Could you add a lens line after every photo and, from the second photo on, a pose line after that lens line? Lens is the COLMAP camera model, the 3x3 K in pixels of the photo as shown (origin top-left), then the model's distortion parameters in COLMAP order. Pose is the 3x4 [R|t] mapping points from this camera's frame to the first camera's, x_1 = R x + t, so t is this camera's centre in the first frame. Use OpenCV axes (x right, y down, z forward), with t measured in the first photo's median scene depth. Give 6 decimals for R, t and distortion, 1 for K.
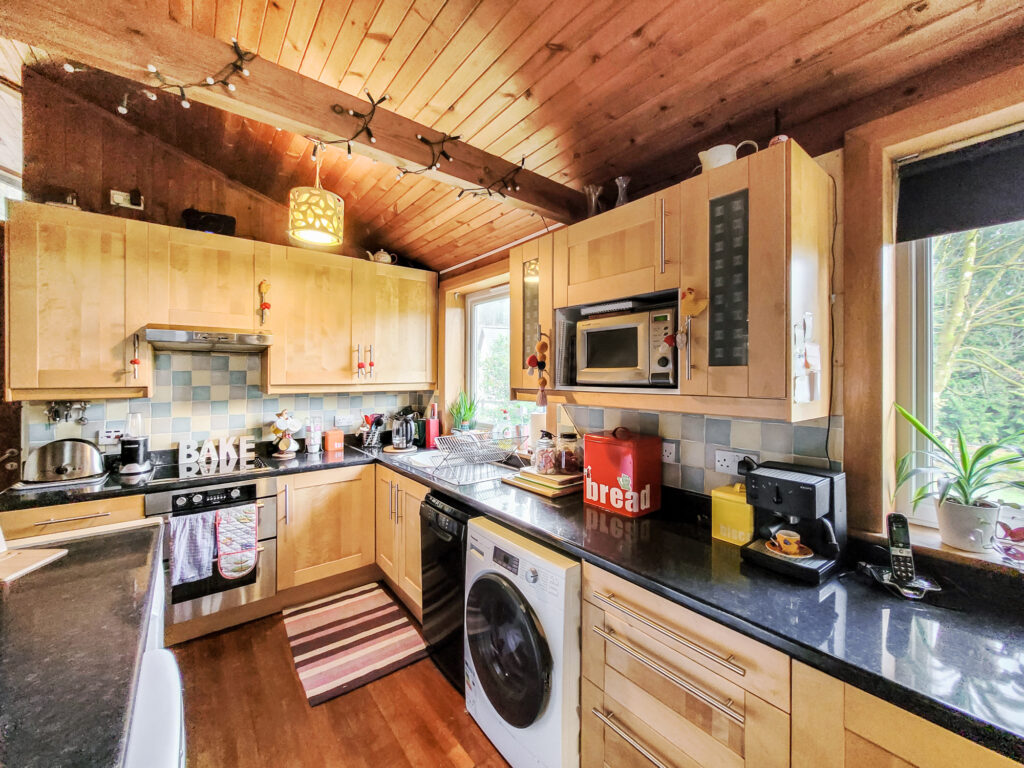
lens RADIAL K [[420.0, 0, 545.9], [0, 420.0, 378.2], [0, 0, 1]] dist [-0.001191, -0.000133]
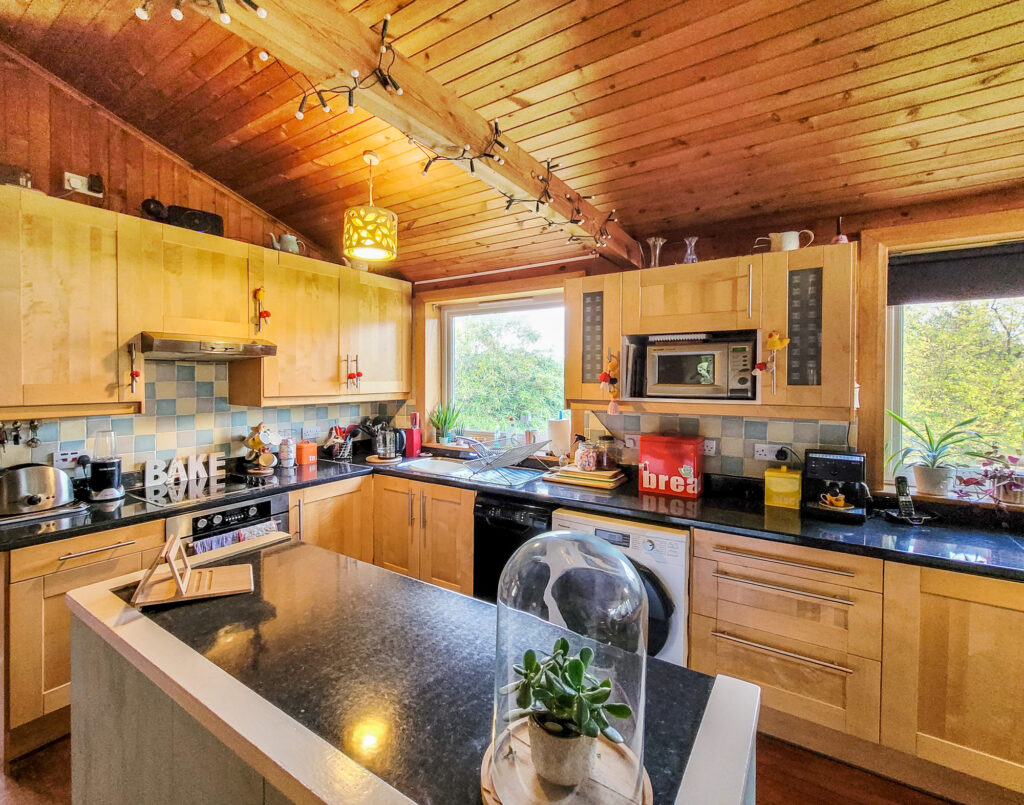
lens RADIAL K [[434.5, 0, 510.0], [0, 434.5, 389.3], [0, 0, 1]] dist [0.001531, 0.000022]
pose [[0.968390, -0.007524, 0.249326, -0.430129], [0.003230, 0.999839, 0.017624, -0.020493], [-0.249419, -0.016261, 0.968259, -0.104330]]
